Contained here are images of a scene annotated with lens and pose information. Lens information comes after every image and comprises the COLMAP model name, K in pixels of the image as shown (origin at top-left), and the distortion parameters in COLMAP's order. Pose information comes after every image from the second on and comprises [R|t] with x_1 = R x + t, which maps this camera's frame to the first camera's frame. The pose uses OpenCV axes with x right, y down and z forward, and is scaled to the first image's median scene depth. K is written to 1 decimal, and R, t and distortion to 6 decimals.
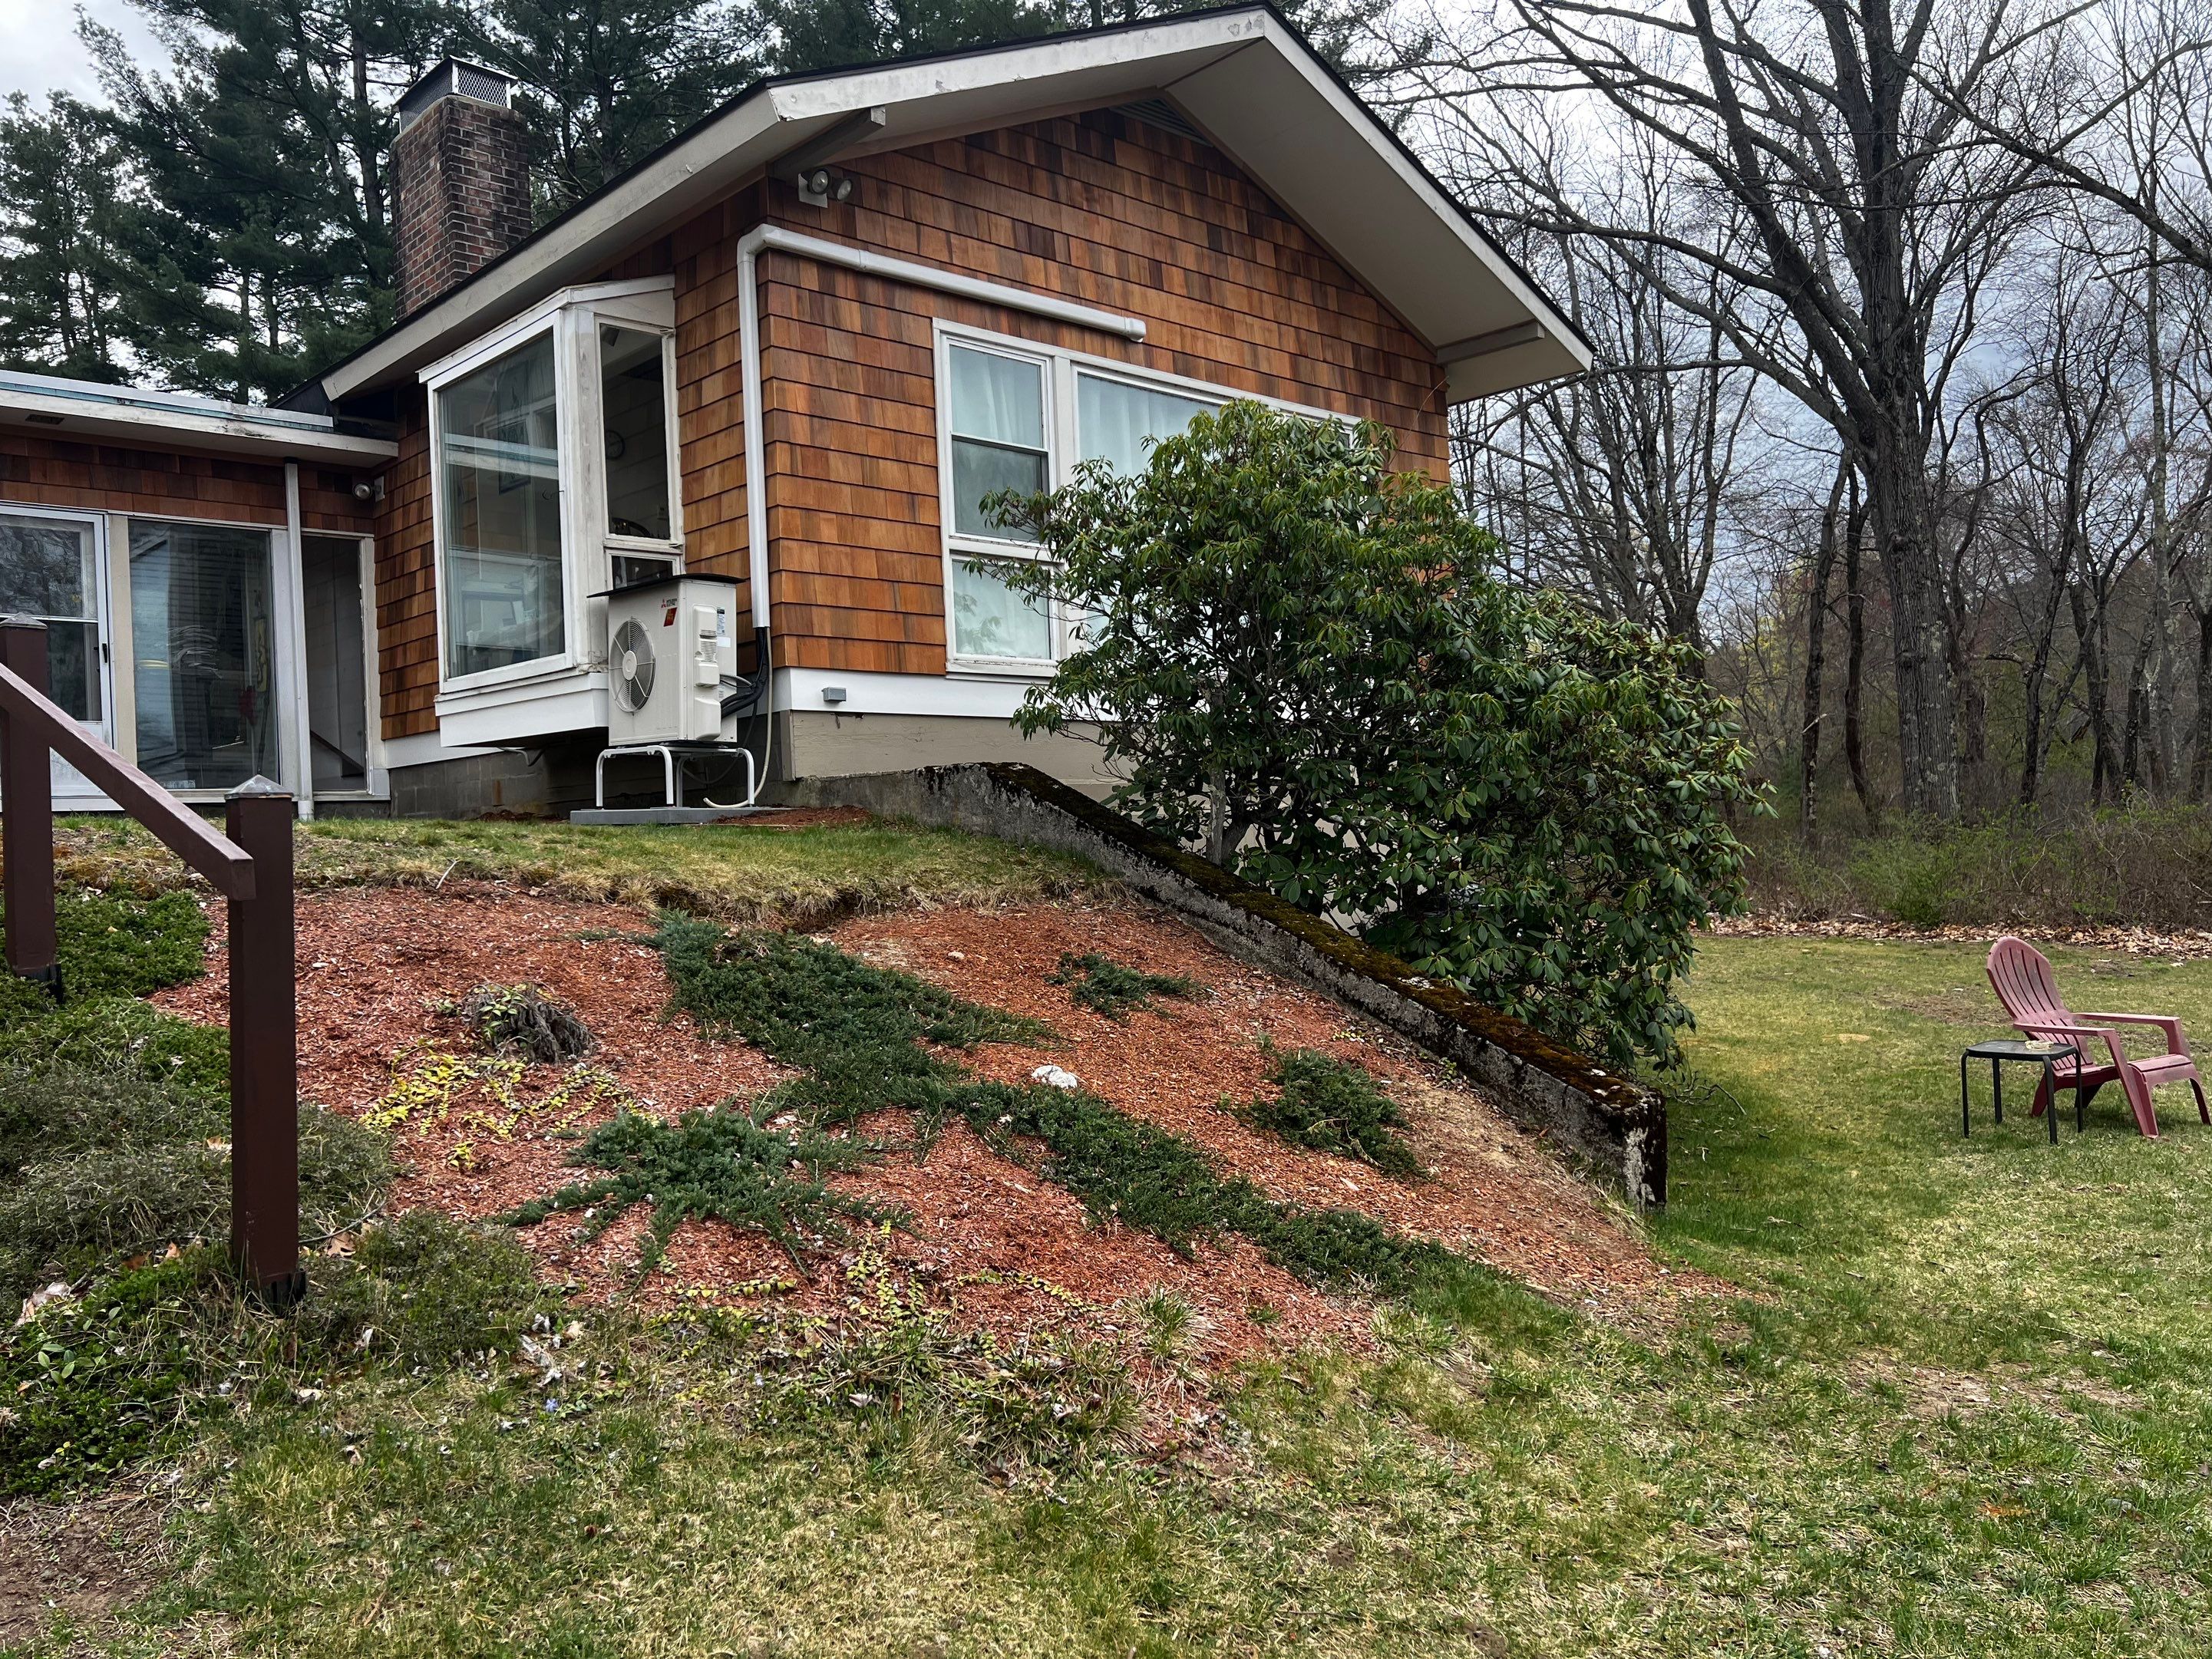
lens RADIAL K [[1653.8, 0, 1103.4], [0, 1653.8, 835.6], [0, 0, 1]] dist [0.063767, -0.073420]
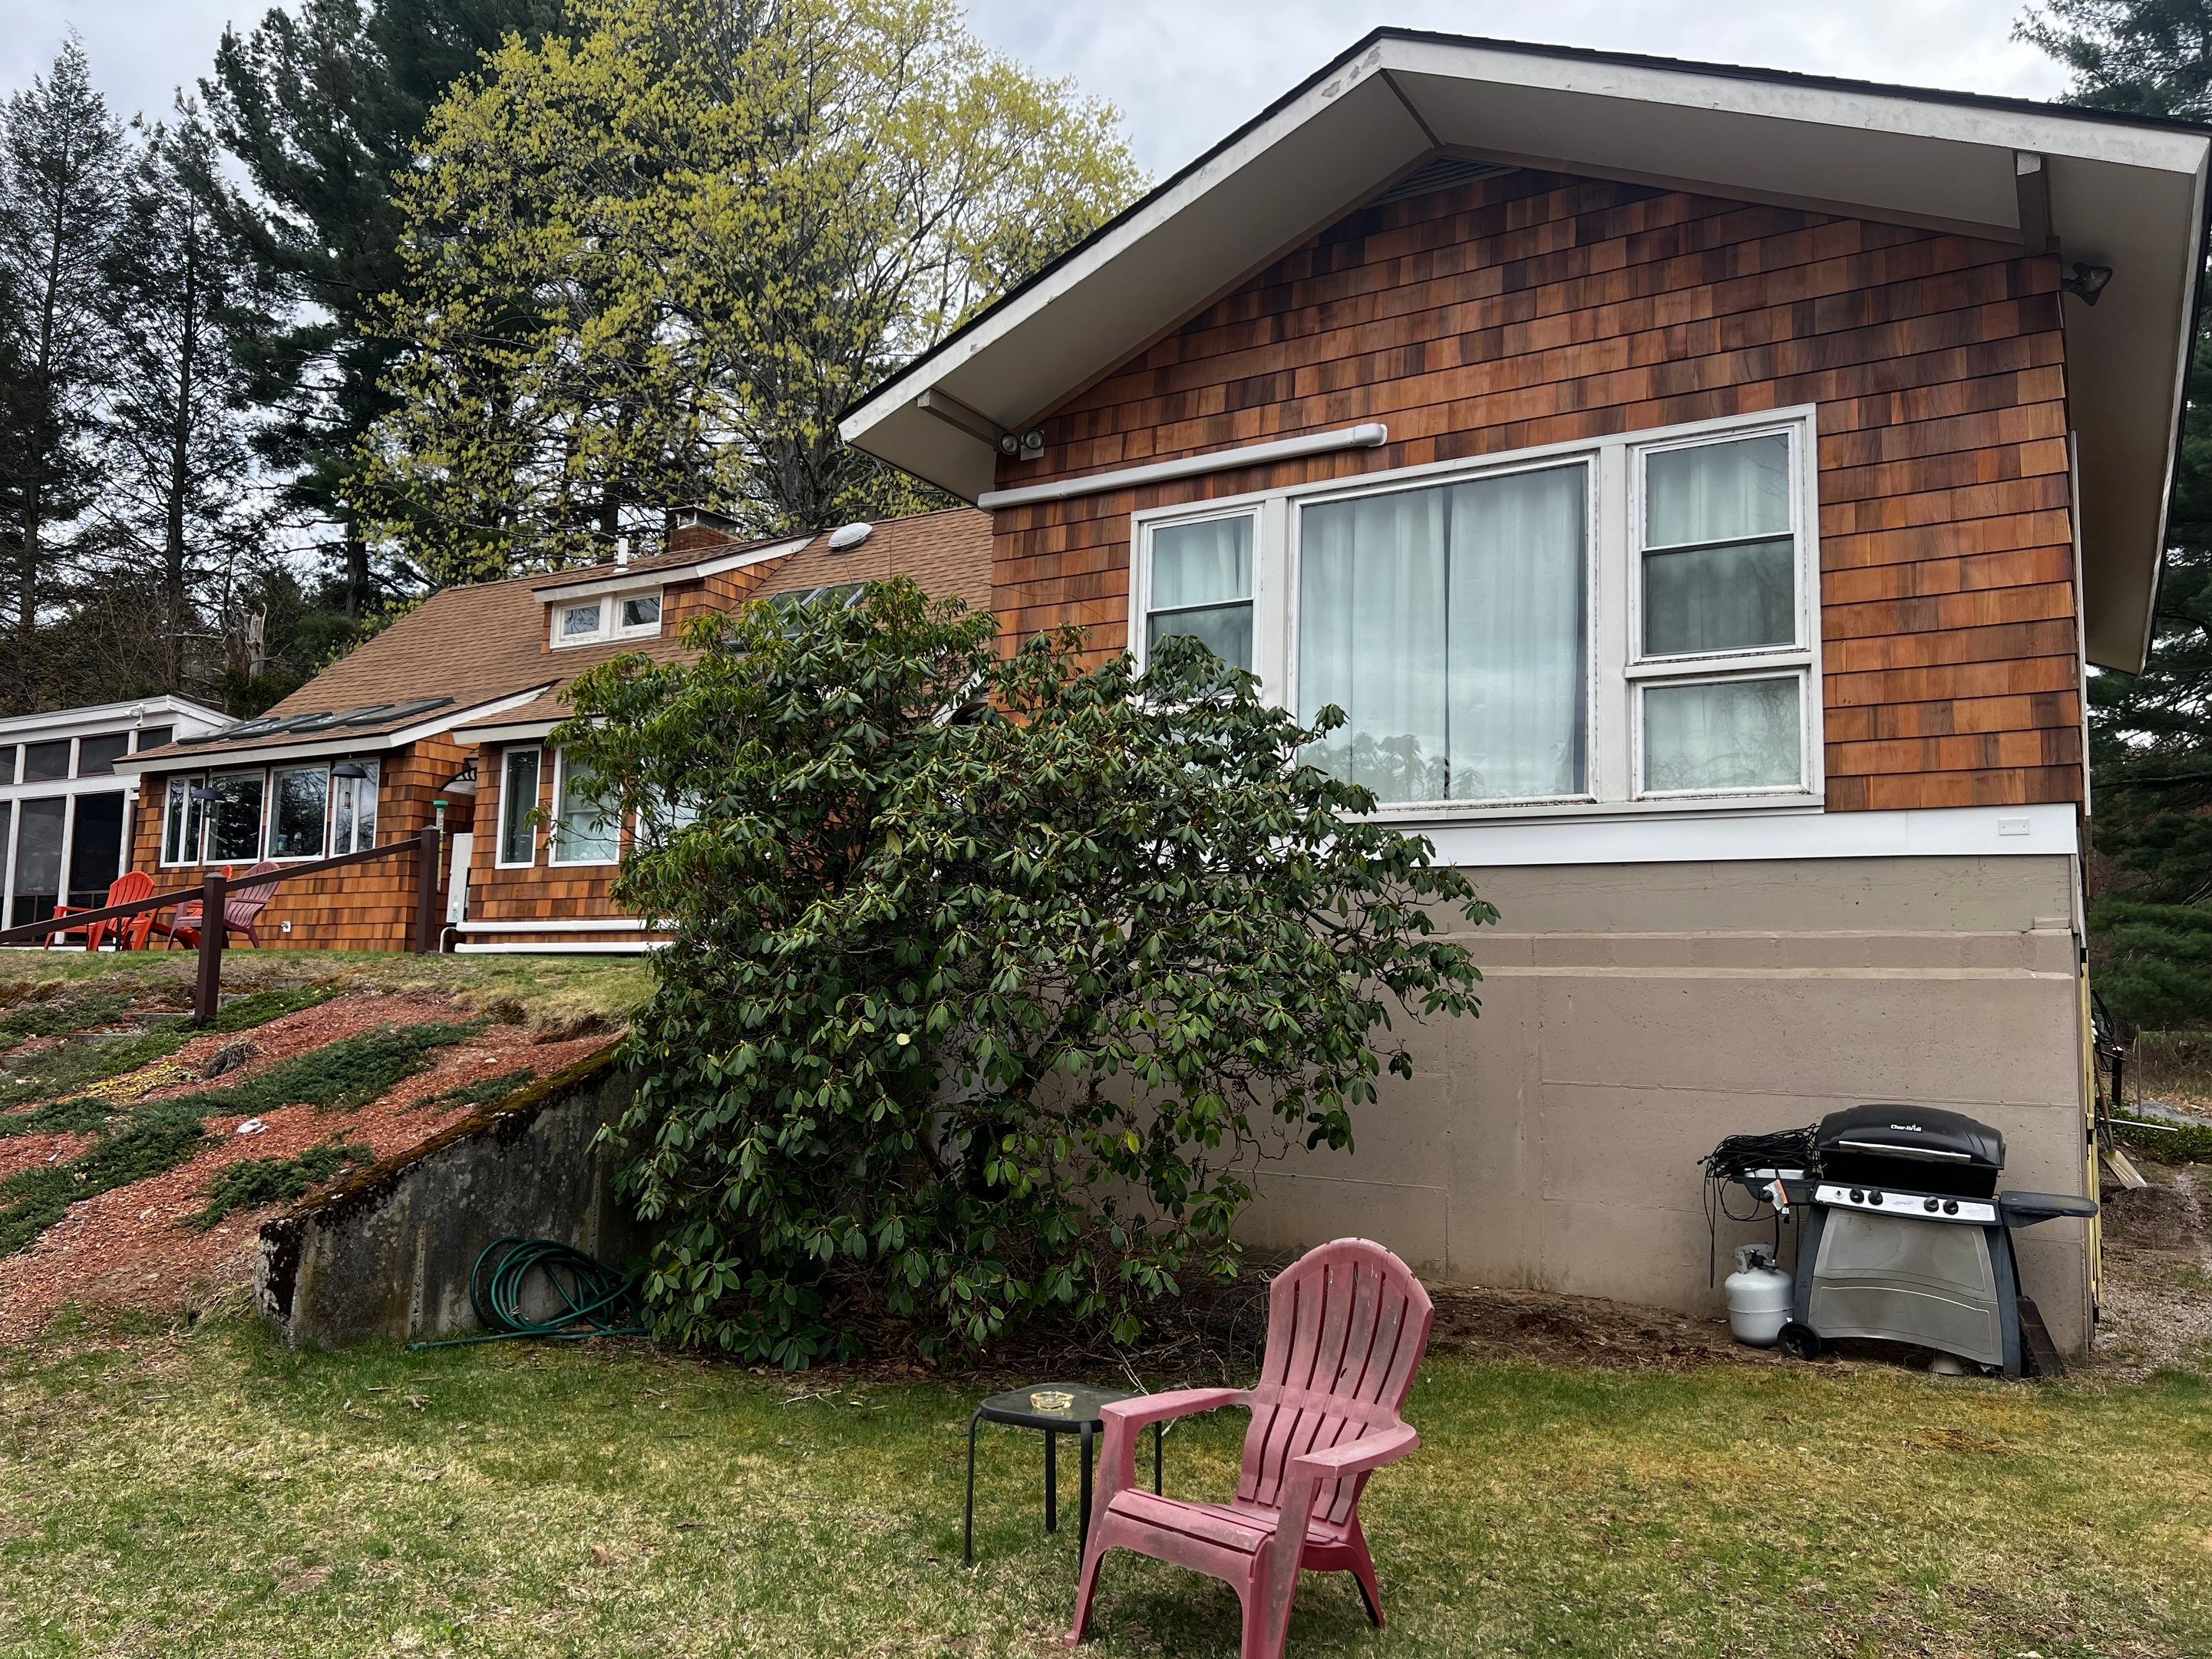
lens RADIAL K [[1658.0, 0, 1103.7], [0, 1658.0, 833.1], [0, 0, 1]] dist [0.054596, -0.056988]
pose [[0.282213, -0.058559, -0.957563, 0.921604], [-0.026930, 0.997258, -0.068923, -0.027232], [0.958974, 0.045238, 0.279862, 0.692156]]
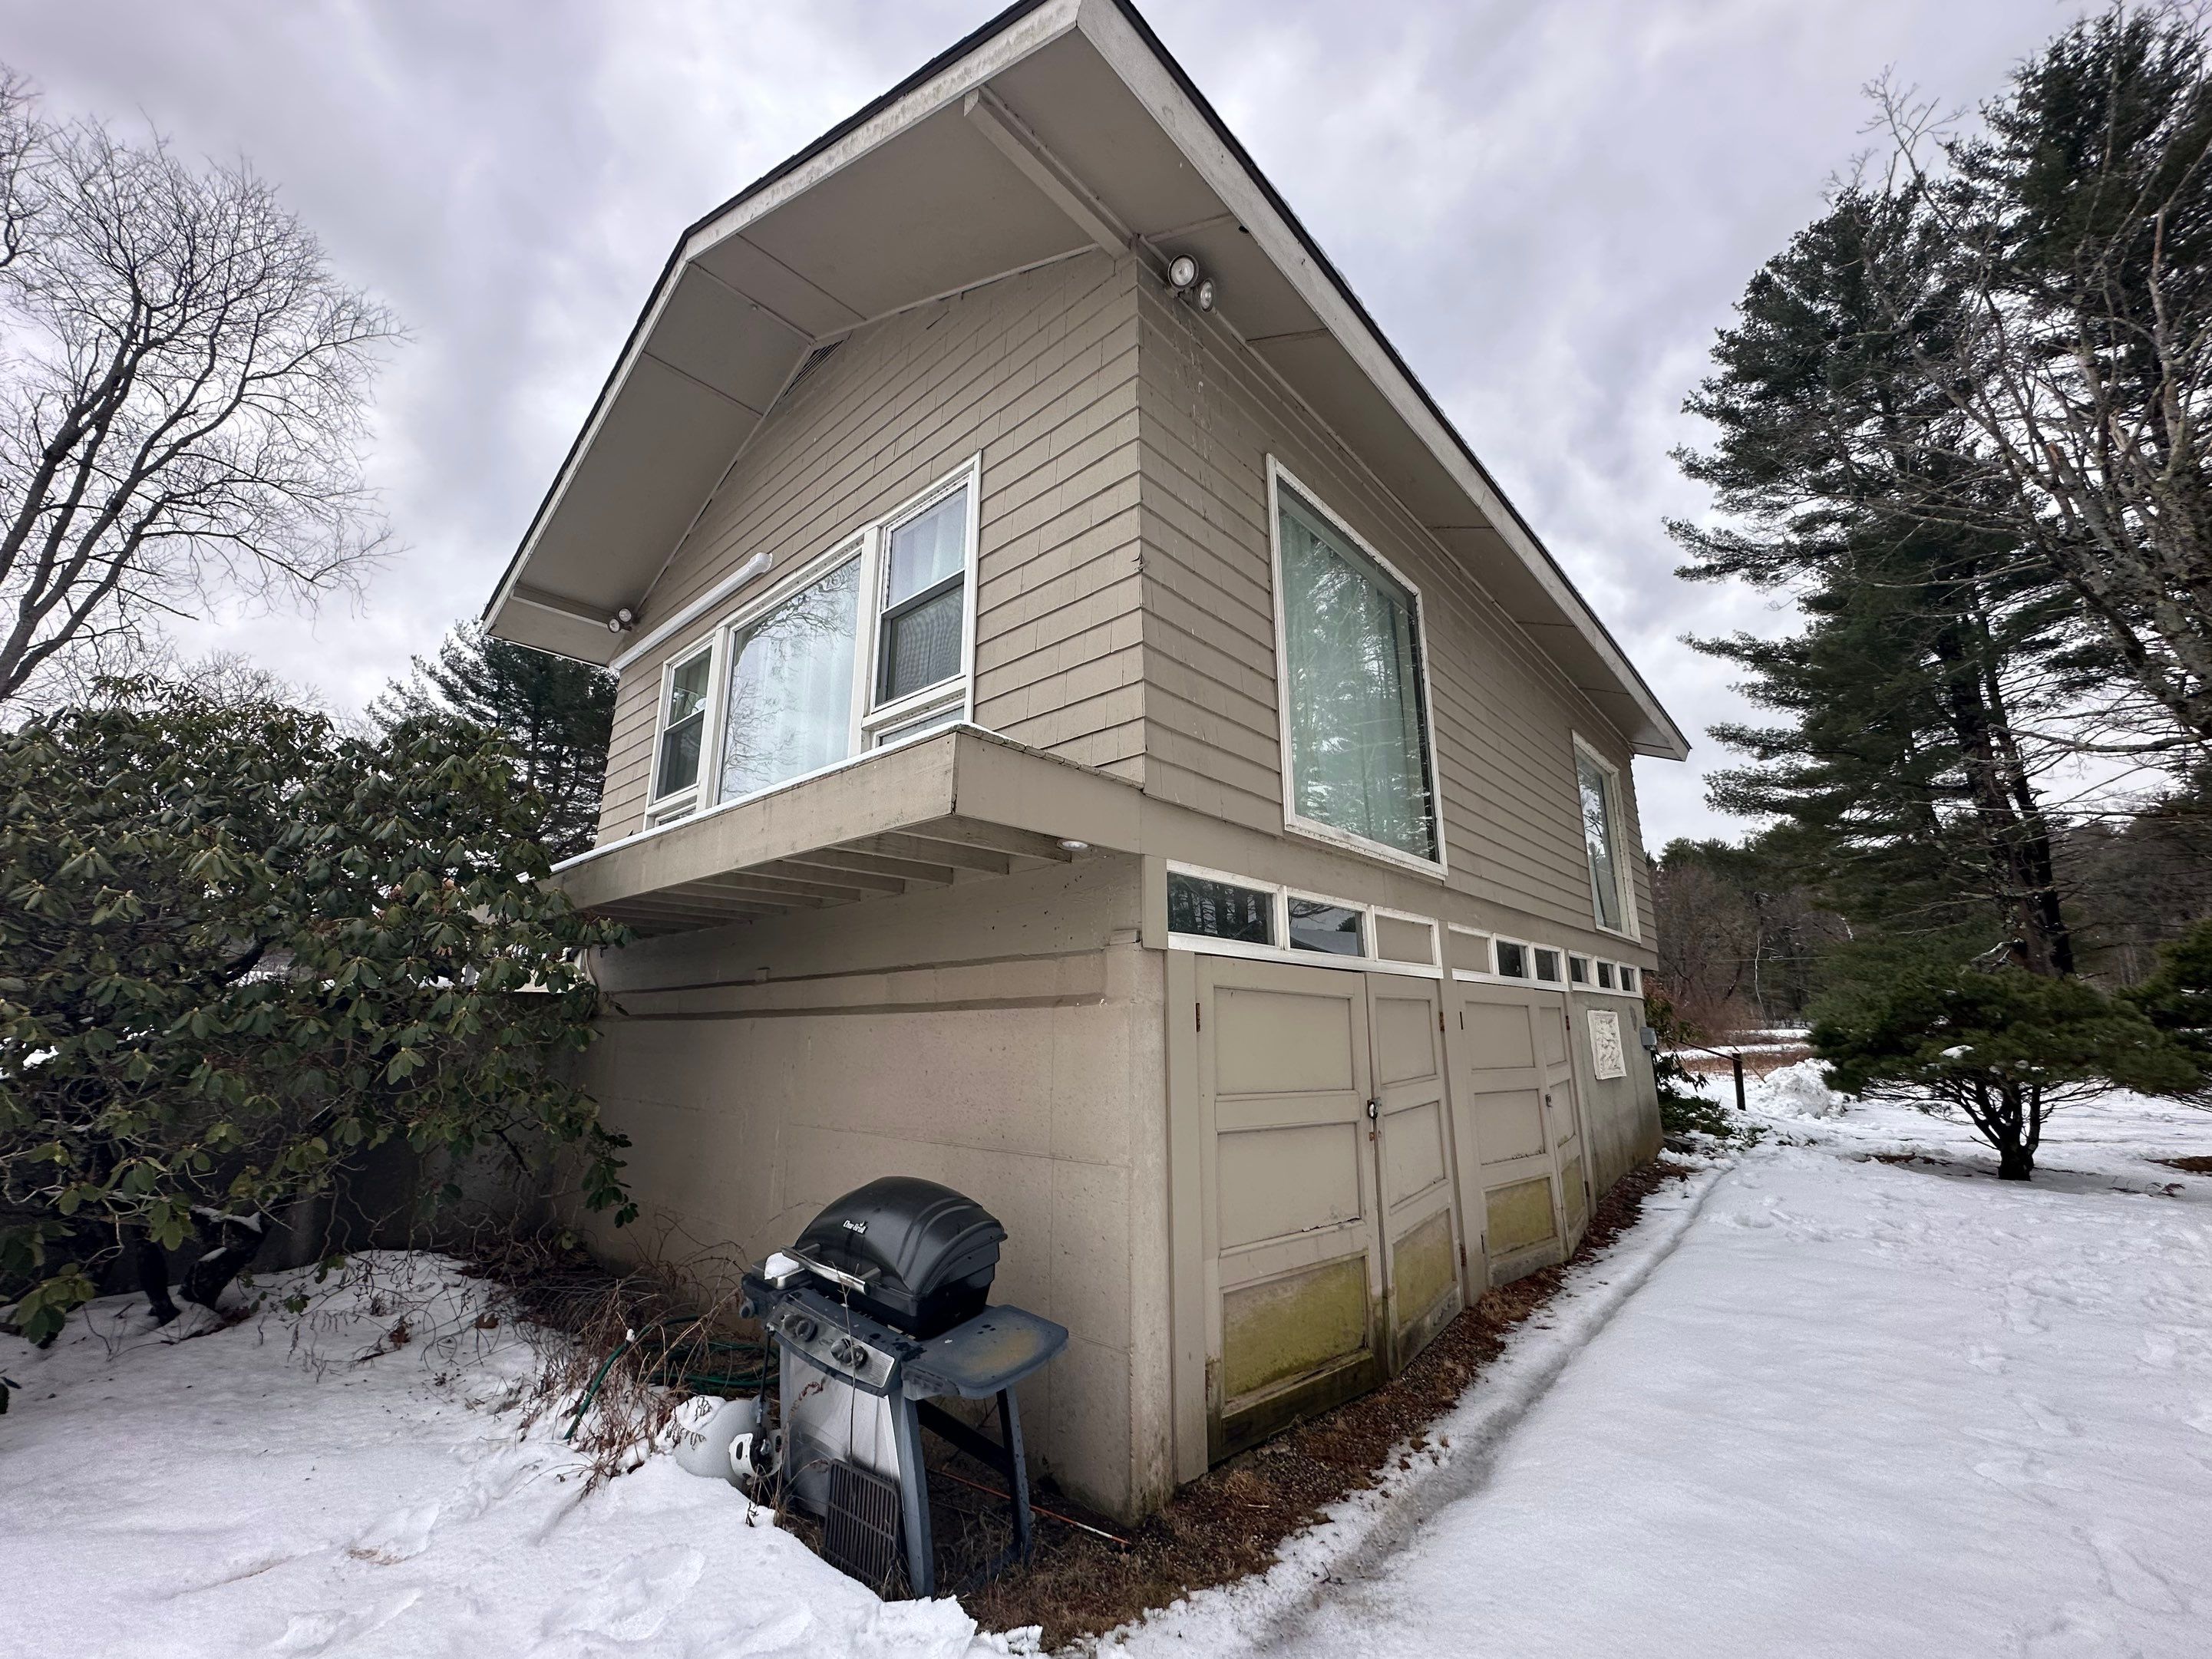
lens RADIAL K [[879.9, 0, 1103.2], [0, 879.9, 826.2], [0, 0, 1]] dist [-0.000800, -0.000077]
pose [[0.088191, -0.193808, -0.977067, 0.633342], [0.000795, 0.980903, -0.194497, -0.027722], [0.996103, 0.016376, 0.086661, 1.312938]]
